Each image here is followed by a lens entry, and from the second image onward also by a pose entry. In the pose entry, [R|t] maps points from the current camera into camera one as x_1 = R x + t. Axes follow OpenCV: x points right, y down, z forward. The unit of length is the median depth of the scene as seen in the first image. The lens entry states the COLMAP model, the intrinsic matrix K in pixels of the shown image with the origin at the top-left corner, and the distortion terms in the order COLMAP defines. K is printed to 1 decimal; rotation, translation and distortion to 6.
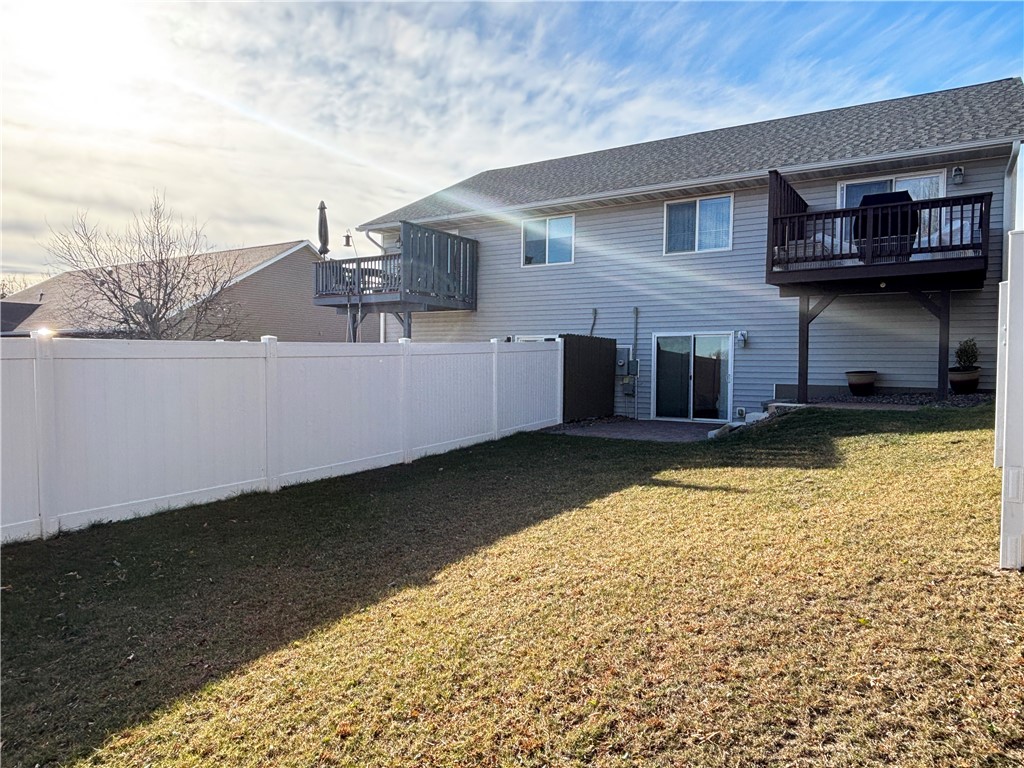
lens RADIAL K [[645.2, 0, 512.0], [0, 645.2, 384.0], [0, 0, 1]] dist [-0.000489, -0.000137]
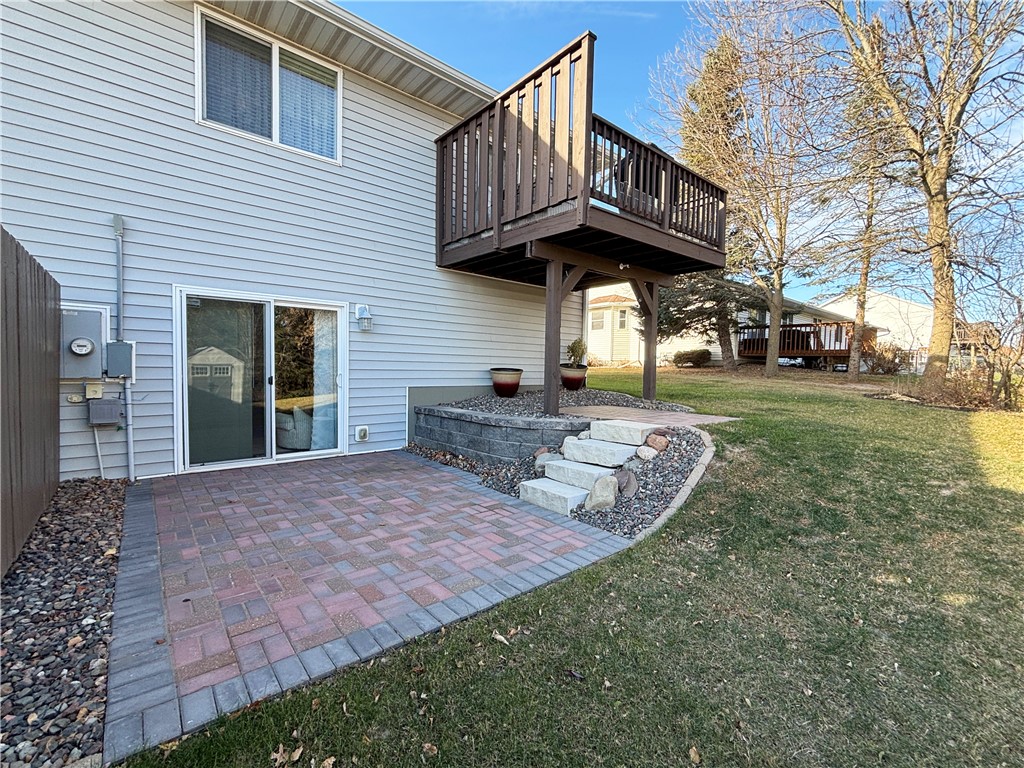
lens RADIAL K [[446.5, 0, 512.0], [0, 446.5, 384.0], [0, 0, 1]] dist [0.021902, 0.000054]
pose [[0.352704, -0.037805, 0.934971, 0.000817], [0.016743, 0.999279, 0.034090, -0.015815], [-0.935585, 0.003630, 0.353083, 0.671160]]
